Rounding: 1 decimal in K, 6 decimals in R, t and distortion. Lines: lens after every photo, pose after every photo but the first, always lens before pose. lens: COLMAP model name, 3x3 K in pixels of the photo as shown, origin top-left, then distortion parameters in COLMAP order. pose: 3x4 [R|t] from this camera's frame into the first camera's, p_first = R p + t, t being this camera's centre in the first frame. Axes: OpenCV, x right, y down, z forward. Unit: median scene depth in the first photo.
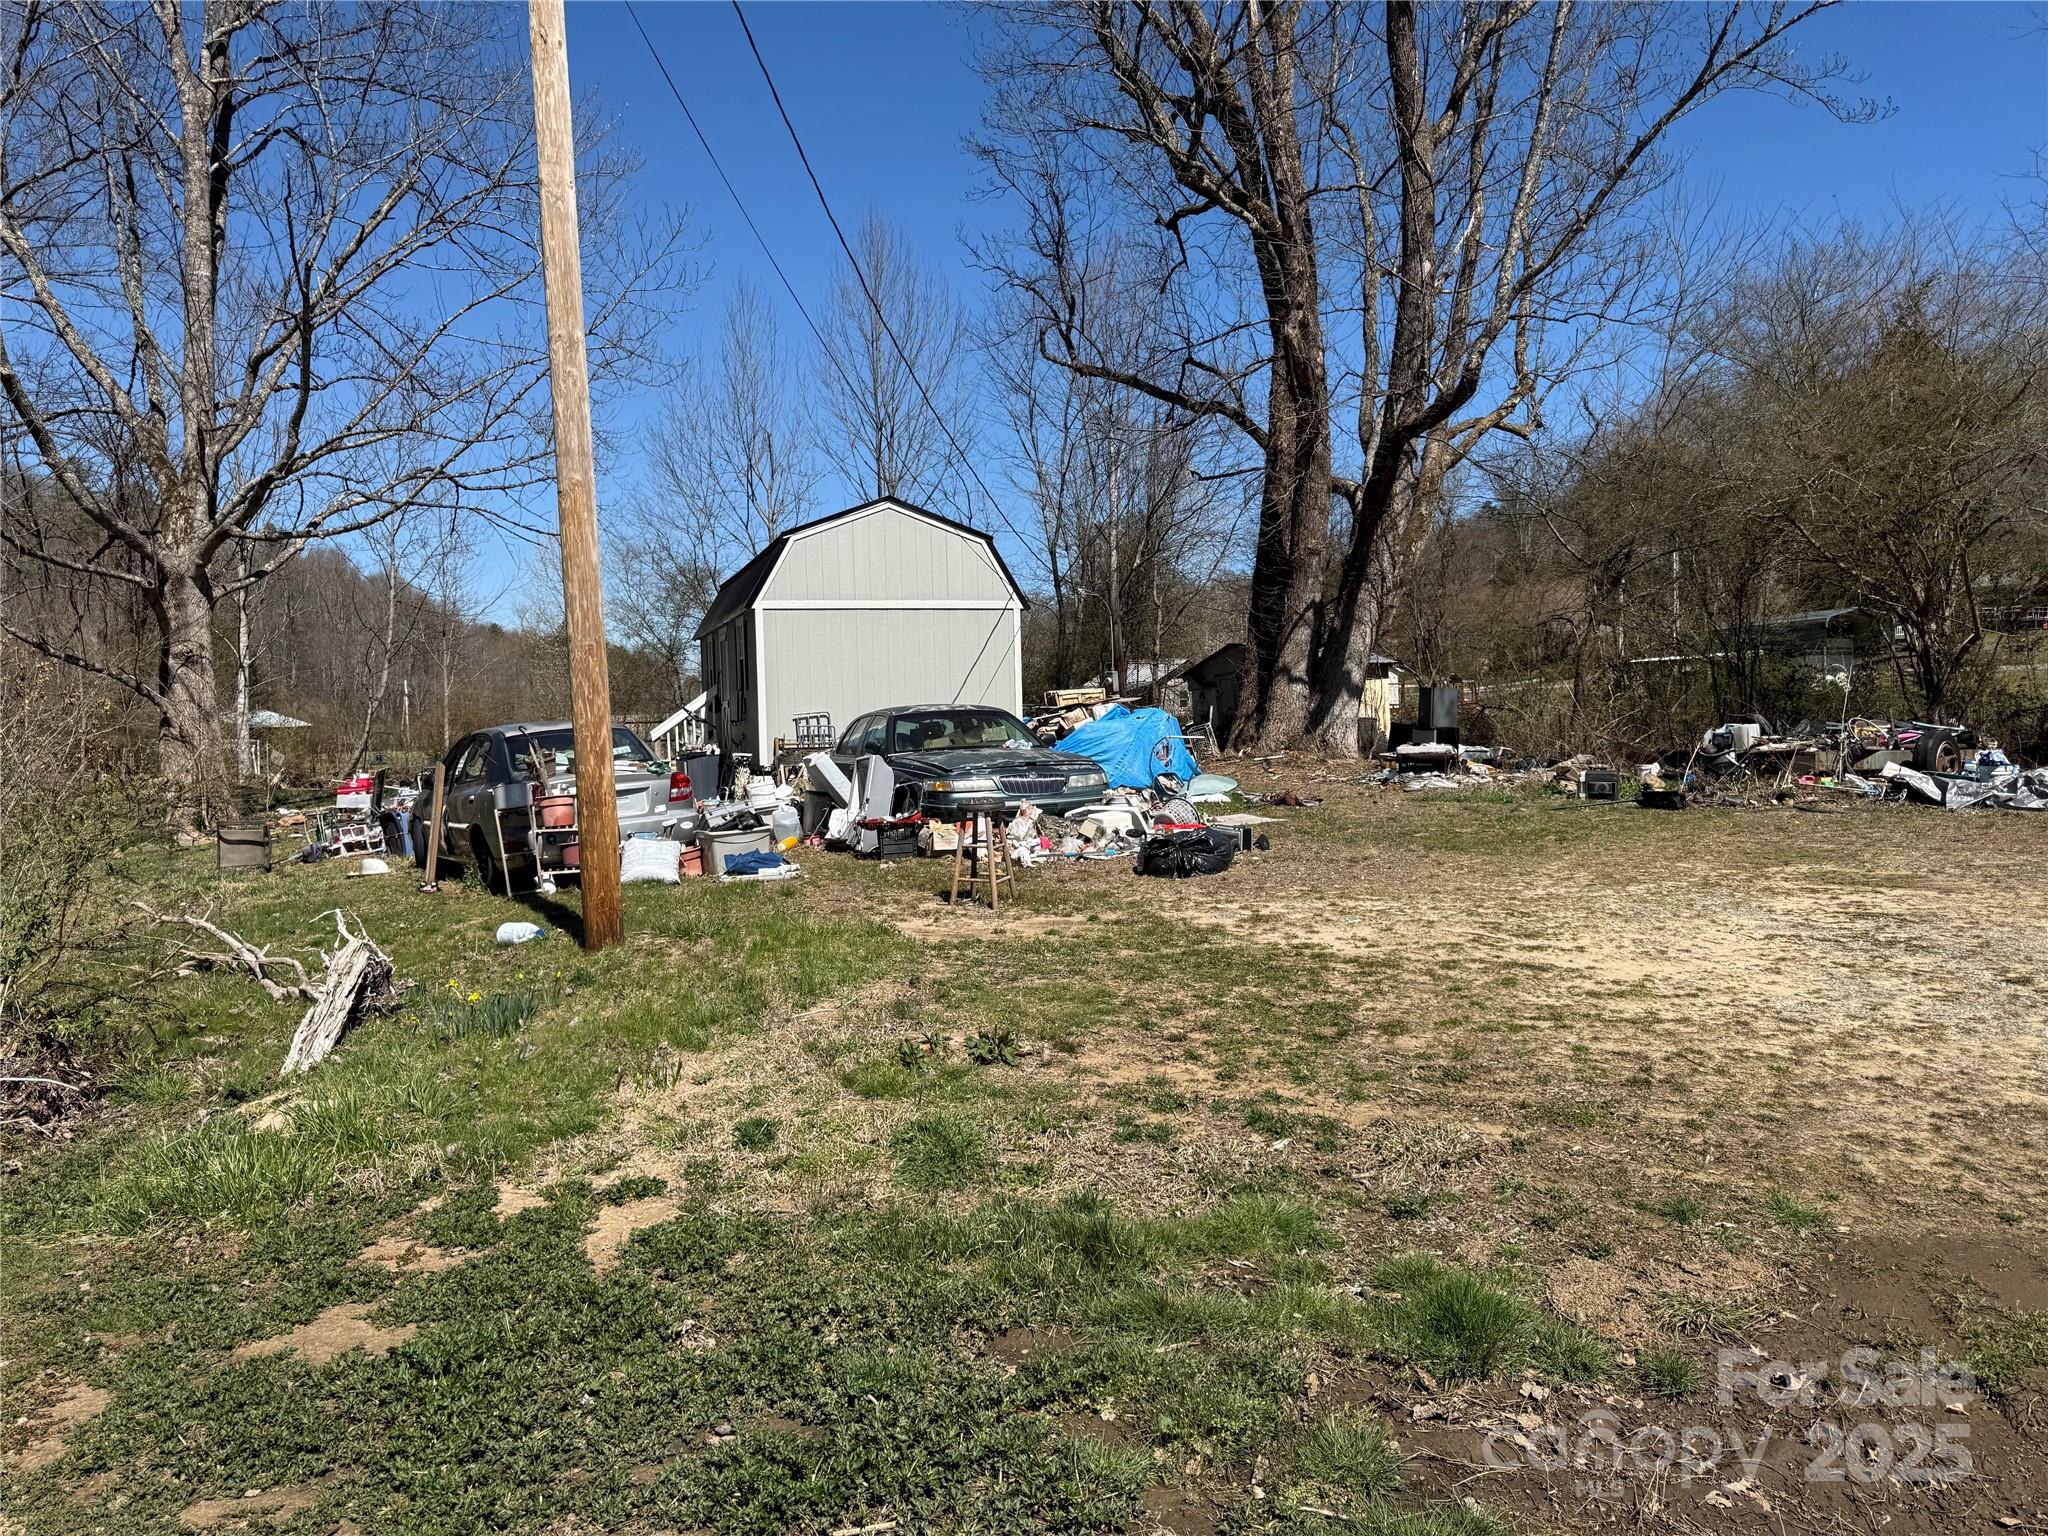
lens RADIAL K [[1463.4, 0, 1024.0], [0, 1463.4, 768.0], [0, 0, 1]] dist [0.027819, -0.004321]
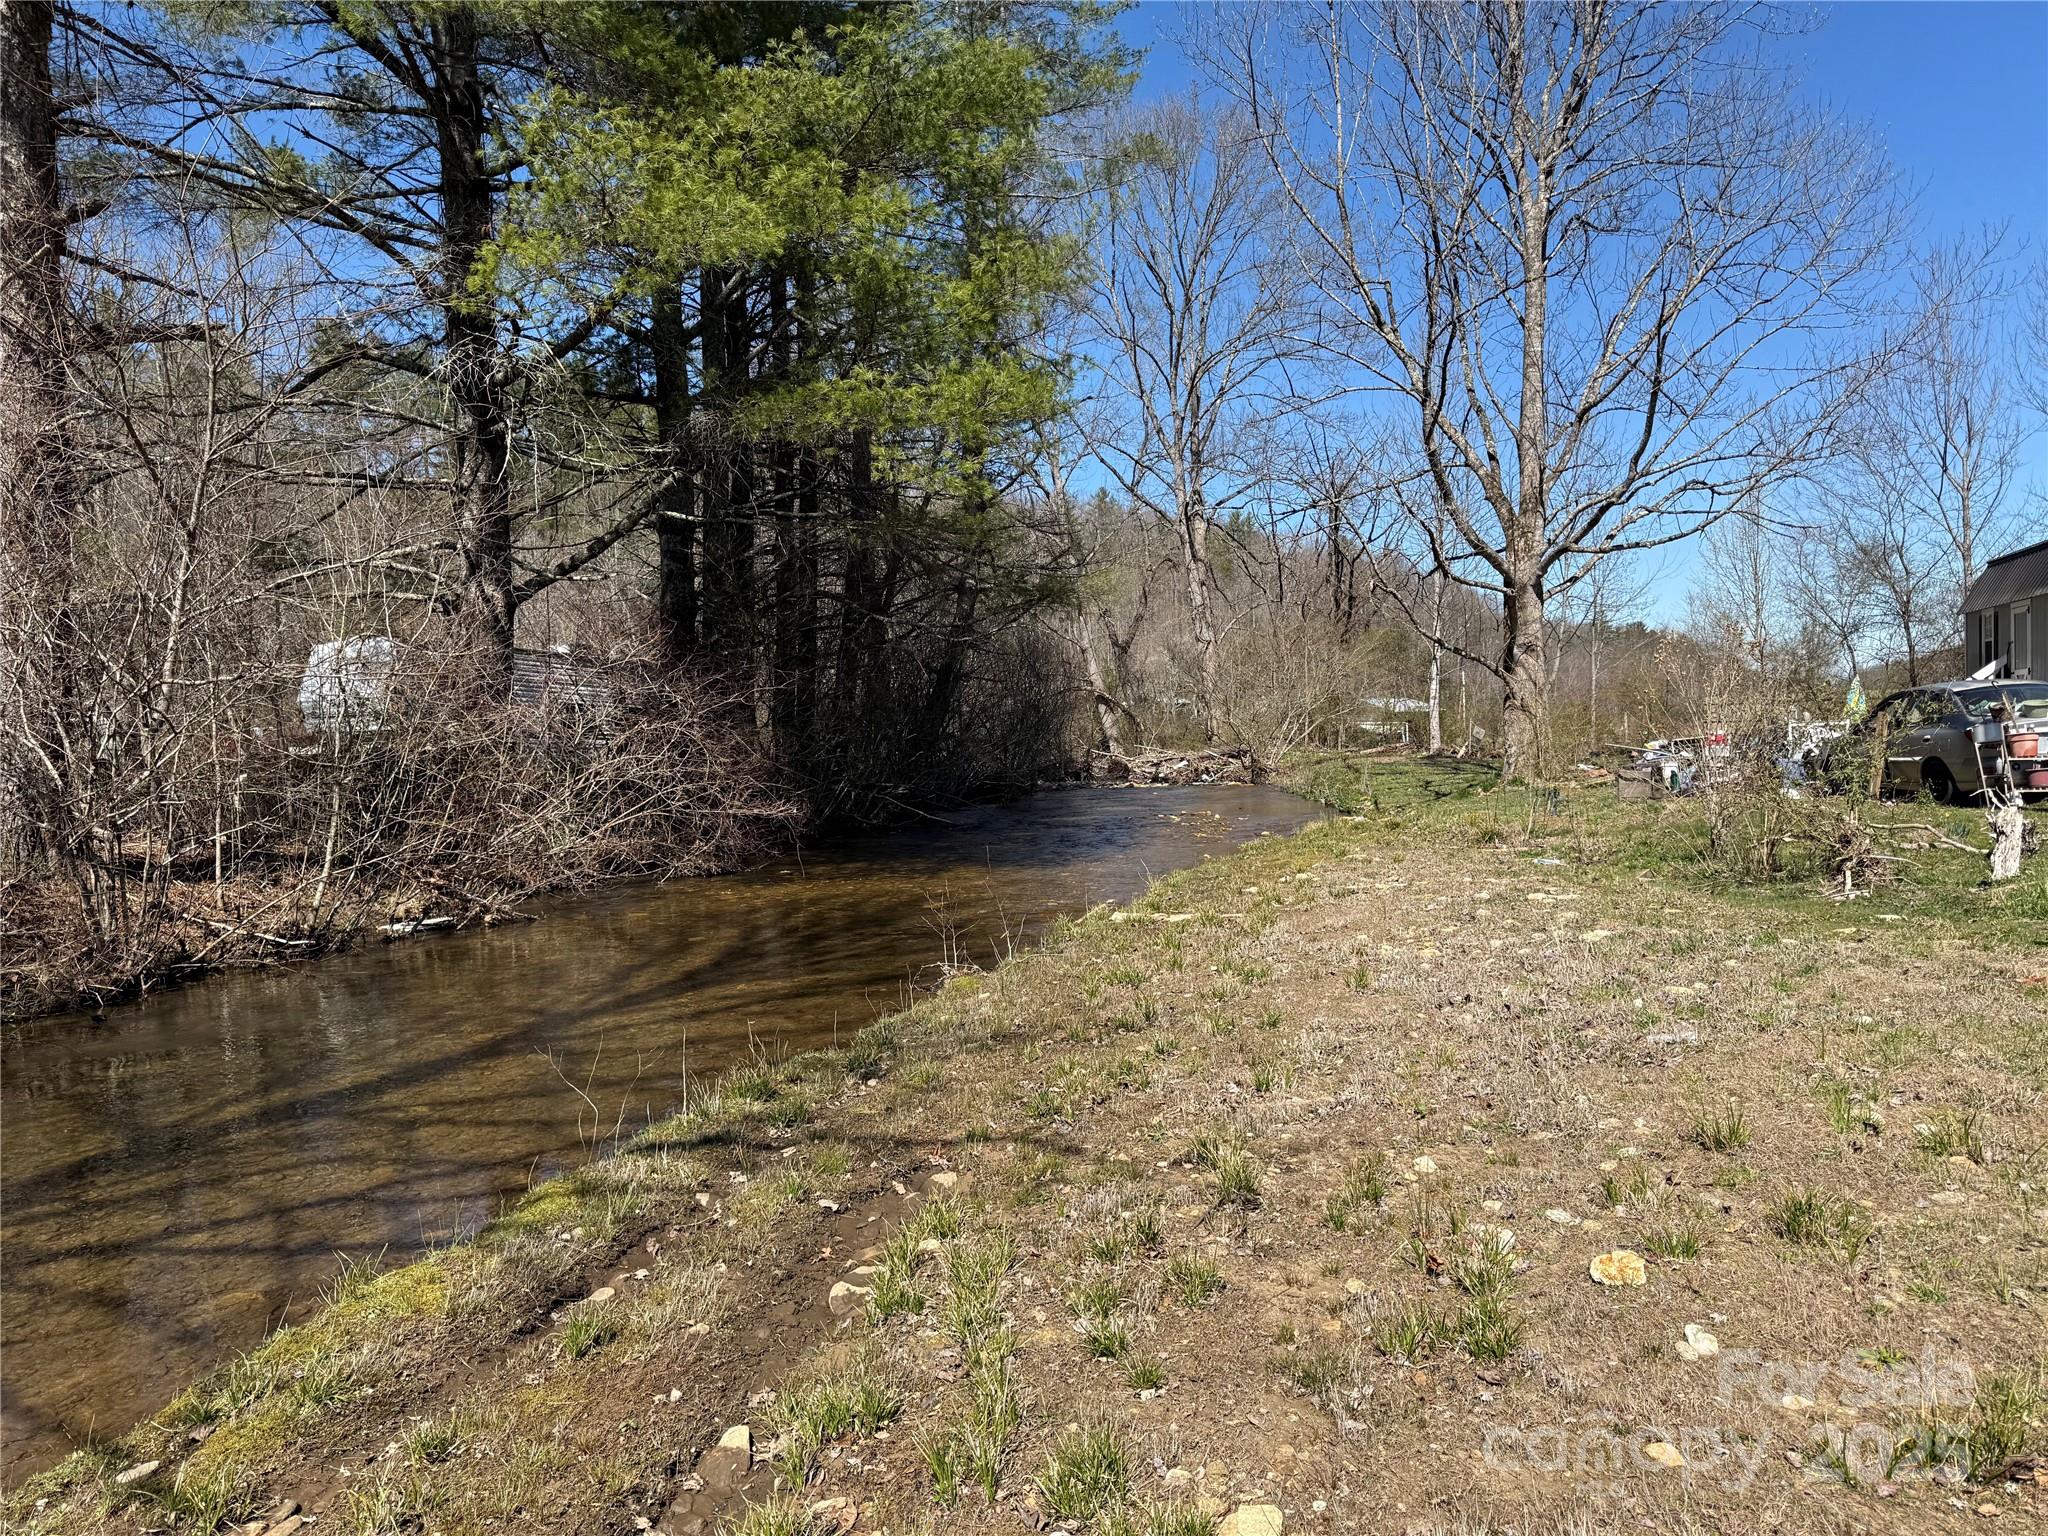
lens RADIAL K [[1463.4, 0, 1024.0], [0, 1463.4, 768.0], [0, 0, 1]] dist [0.027819, -0.004321]
pose [[0.779838, 0.019150, -0.625689, -0.096422], [-0.014905, 0.999817, 0.012024, 0.024401], [0.625805, -0.000051, 0.779980, -0.300912]]
